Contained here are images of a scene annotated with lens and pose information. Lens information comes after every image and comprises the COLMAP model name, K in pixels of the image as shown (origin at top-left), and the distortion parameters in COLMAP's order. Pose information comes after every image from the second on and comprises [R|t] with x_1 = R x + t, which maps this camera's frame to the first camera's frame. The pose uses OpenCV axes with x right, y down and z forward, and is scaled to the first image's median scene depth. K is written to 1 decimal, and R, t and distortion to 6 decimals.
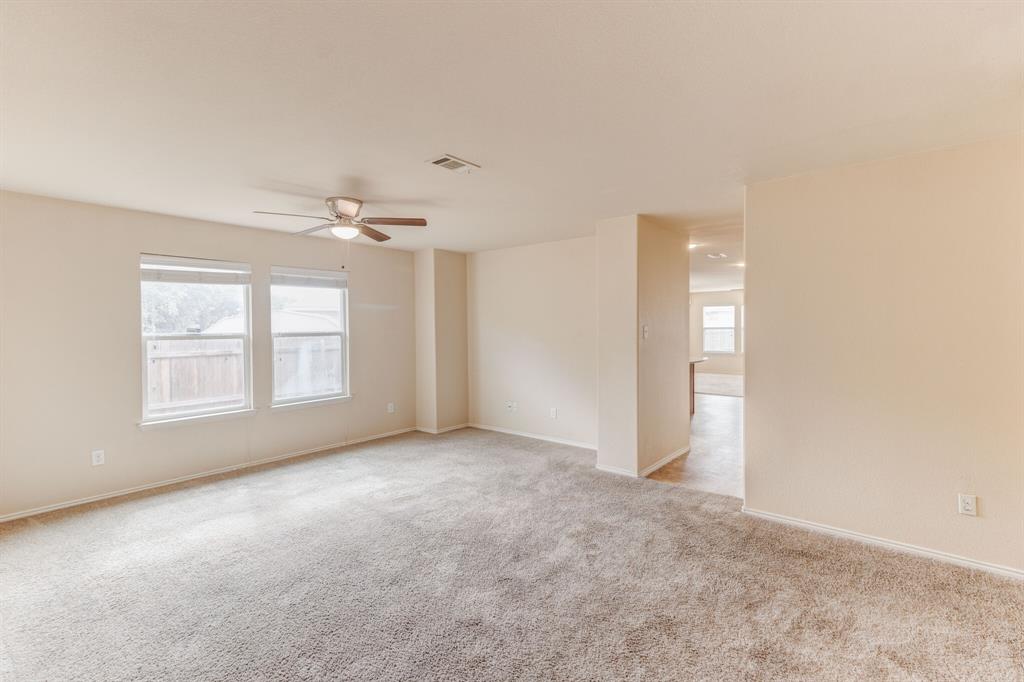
lens RADIAL K [[466.5, 0, 514.4], [0, 466.5, 336.9], [0, 0, 1]] dist [0.021852, 0.000020]
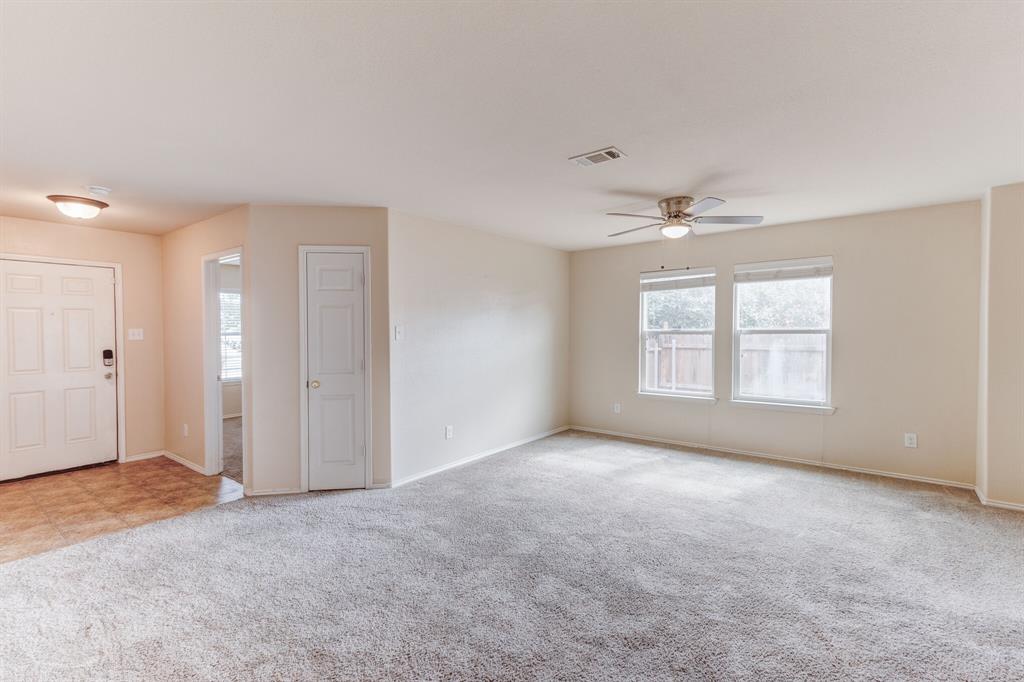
lens RADIAL K [[466.5, 0, 514.4], [0, 466.5, 336.9], [0, 0, 1]] dist [0.021852, 0.000020]
pose [[0.039762, 0.029367, -0.998778, 0.505397], [-0.014395, 0.999481, 0.028815, -0.015686], [0.999105, 0.013232, 0.040164, 0.475308]]
